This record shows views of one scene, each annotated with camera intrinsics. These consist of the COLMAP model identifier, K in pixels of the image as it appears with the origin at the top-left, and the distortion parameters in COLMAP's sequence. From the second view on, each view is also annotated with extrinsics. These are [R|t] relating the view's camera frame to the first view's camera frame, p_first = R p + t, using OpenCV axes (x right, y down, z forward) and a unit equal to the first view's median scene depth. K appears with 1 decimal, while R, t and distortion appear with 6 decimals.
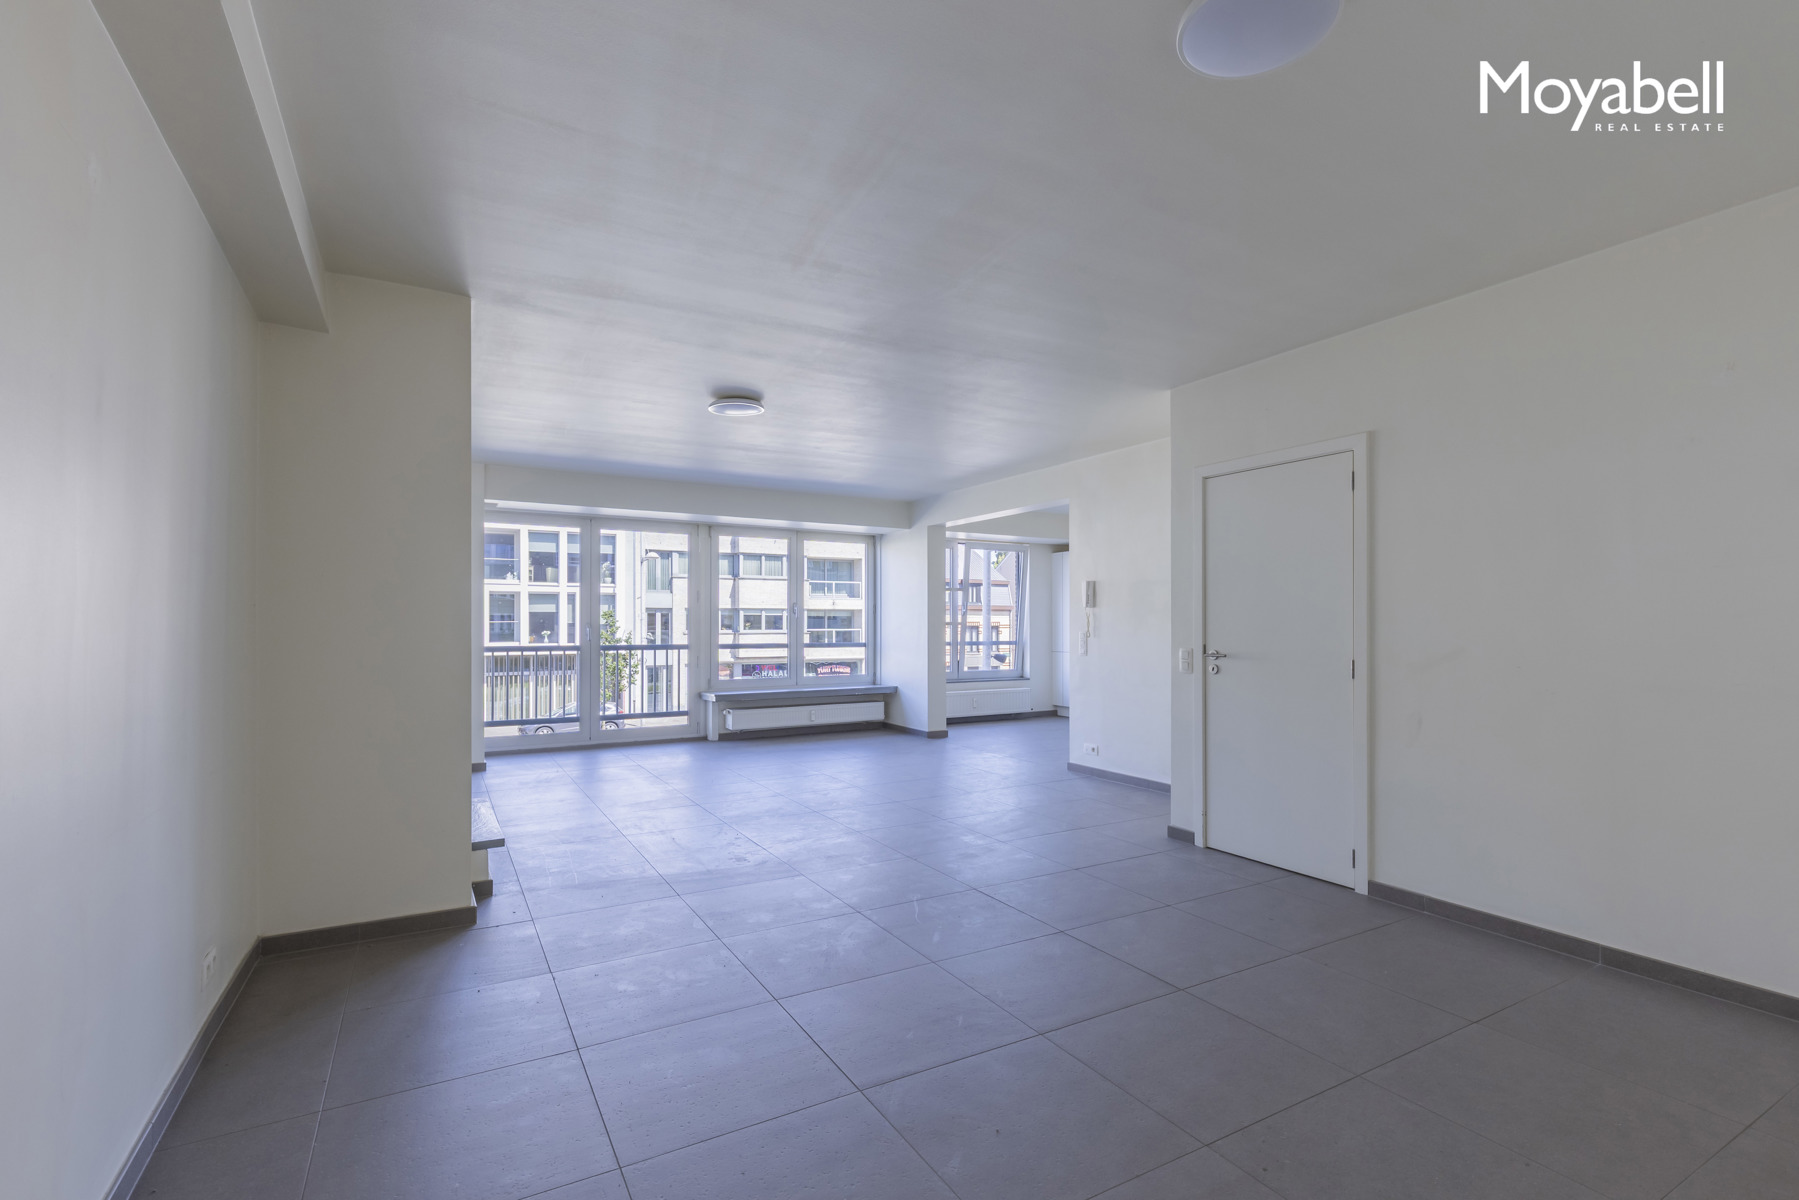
lens RADIAL K [[810.2, 0, 901.5], [0, 810.2, 610.9], [0, 0, 1]] dist [-0.000806, -0.000238]
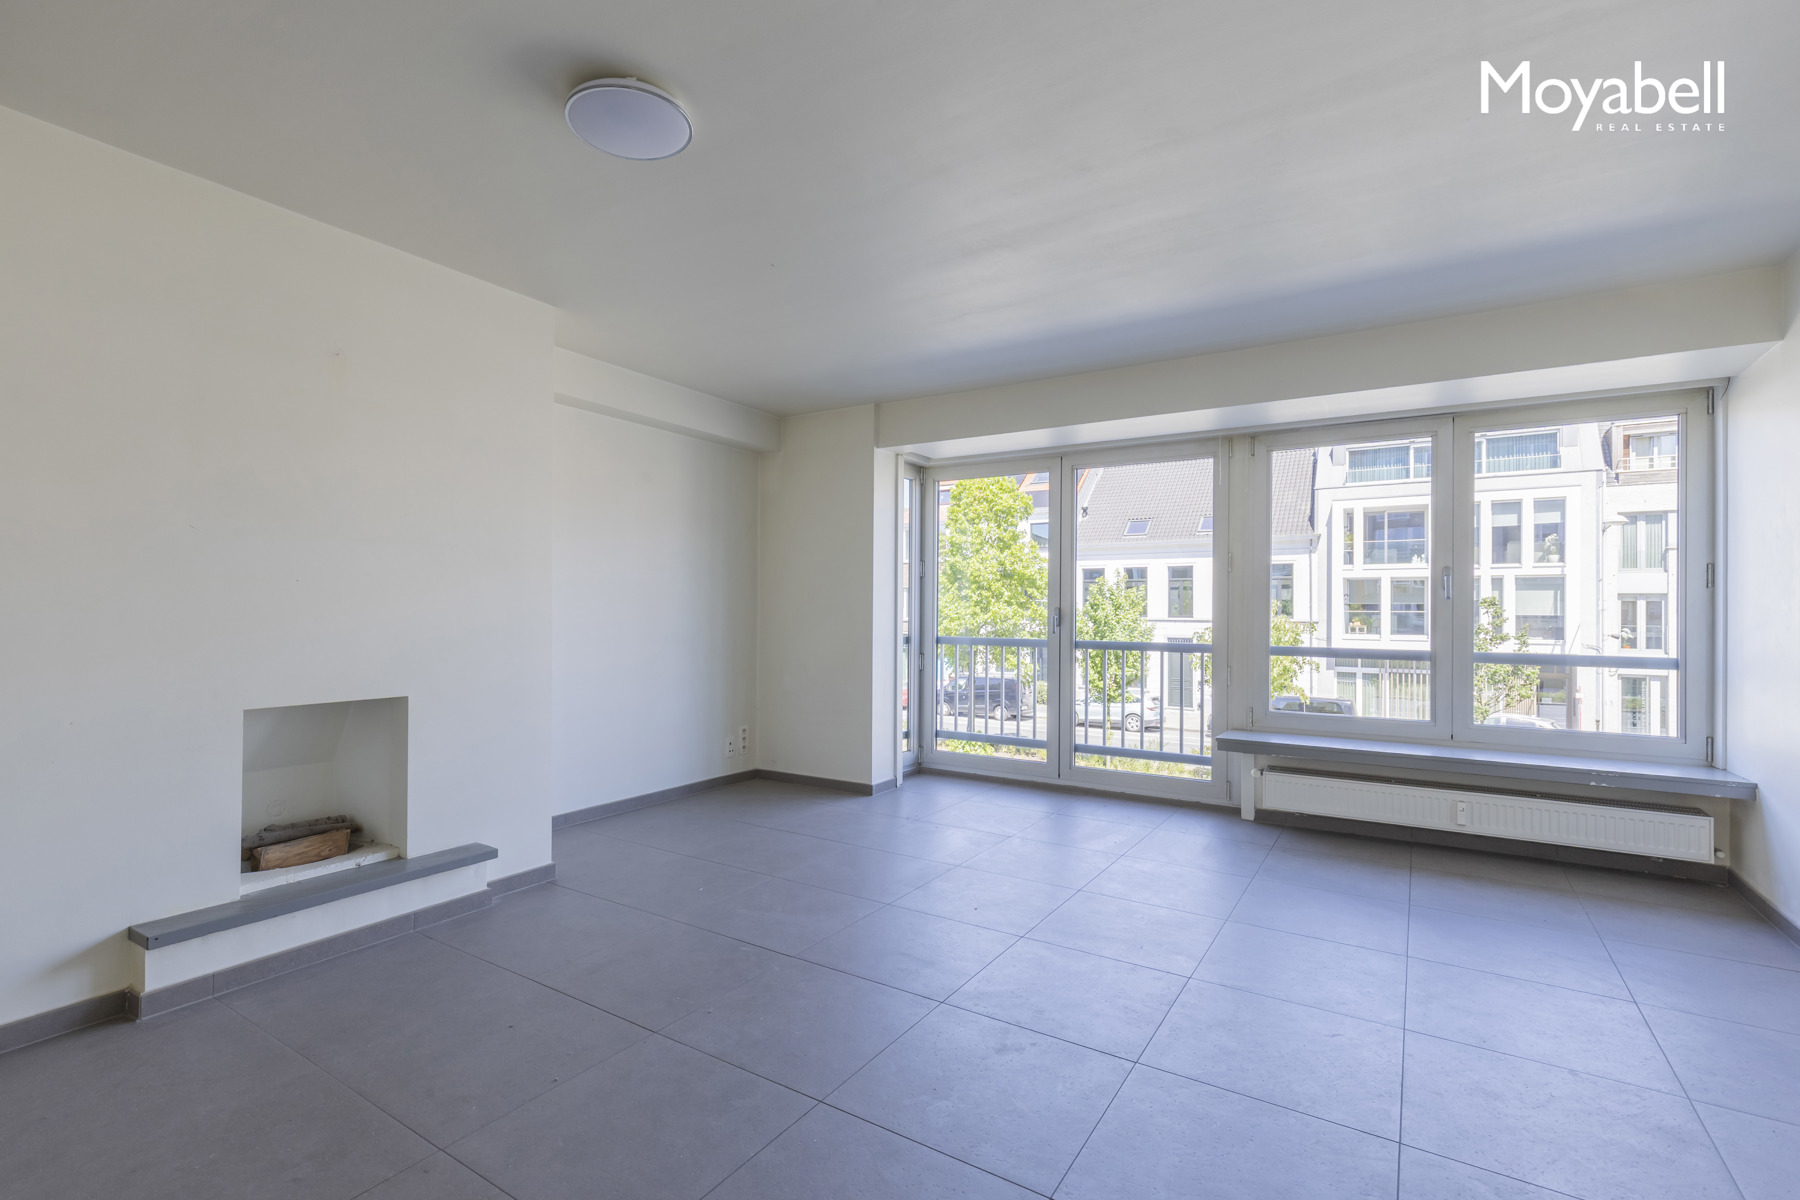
lens RADIAL K [[810.6, 0, 900.1], [0, 810.6, 597.7], [0, 0, 1]] dist [-0.000806, -0.000238]
pose [[0.457837, -0.007579, -0.889004, 0.135477], [0.003616, 0.999971, -0.006663, 0.009980], [0.889029, -0.000164, 0.457851, 0.473401]]
